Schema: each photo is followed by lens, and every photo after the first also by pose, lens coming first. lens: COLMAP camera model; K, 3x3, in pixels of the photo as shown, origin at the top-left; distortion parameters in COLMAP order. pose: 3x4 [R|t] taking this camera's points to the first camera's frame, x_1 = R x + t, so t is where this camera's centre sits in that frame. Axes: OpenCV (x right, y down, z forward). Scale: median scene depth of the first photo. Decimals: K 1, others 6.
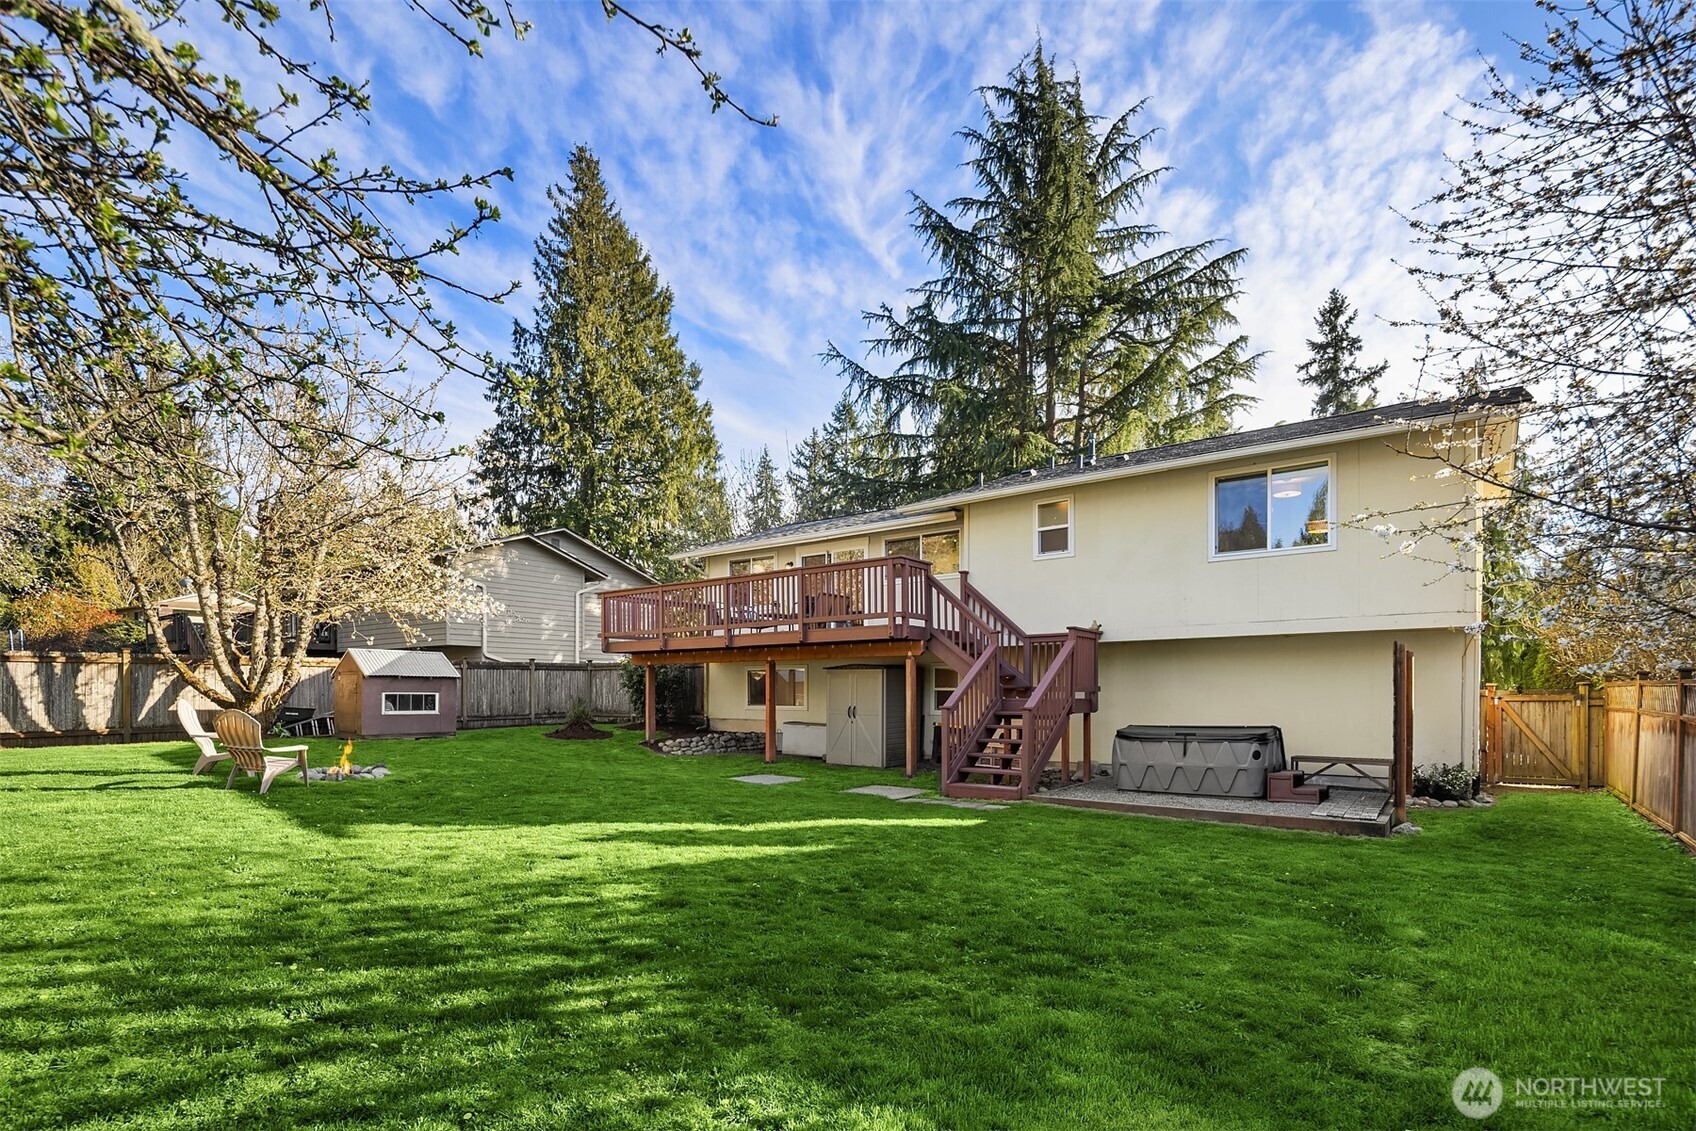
lens RADIAL K [[822.3, 0, 845.7], [0, 822.3, 538.2], [0, 0, 1]] dist [0.000095, -0.000428]
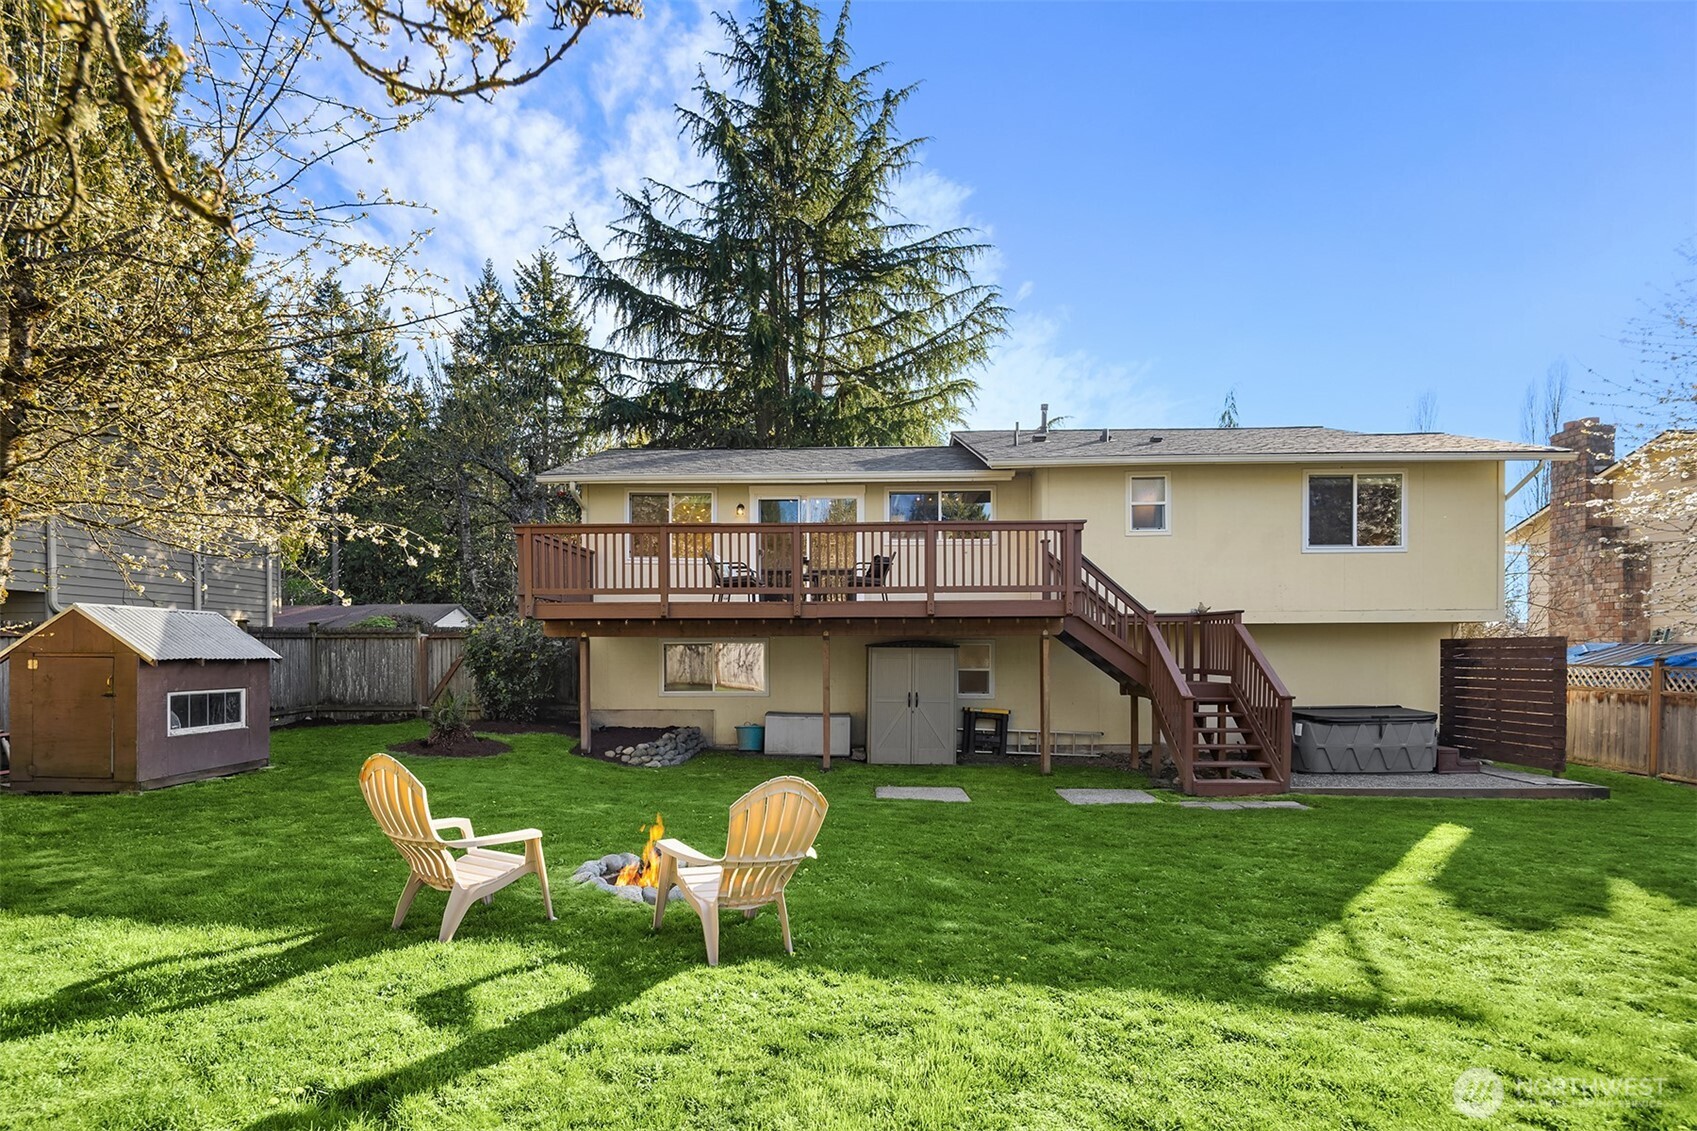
lens RADIAL K [[822.8, 0, 846.2], [0, 822.8, 538.2], [0, 0, 1]] dist [0.000095, -0.000428]
pose [[0.829896, 0.084874, 0.551424, -0.604142], [-0.093545, 0.995537, -0.012445, 0.074158], [-0.550019, -0.041255, 0.834132, 0.422433]]
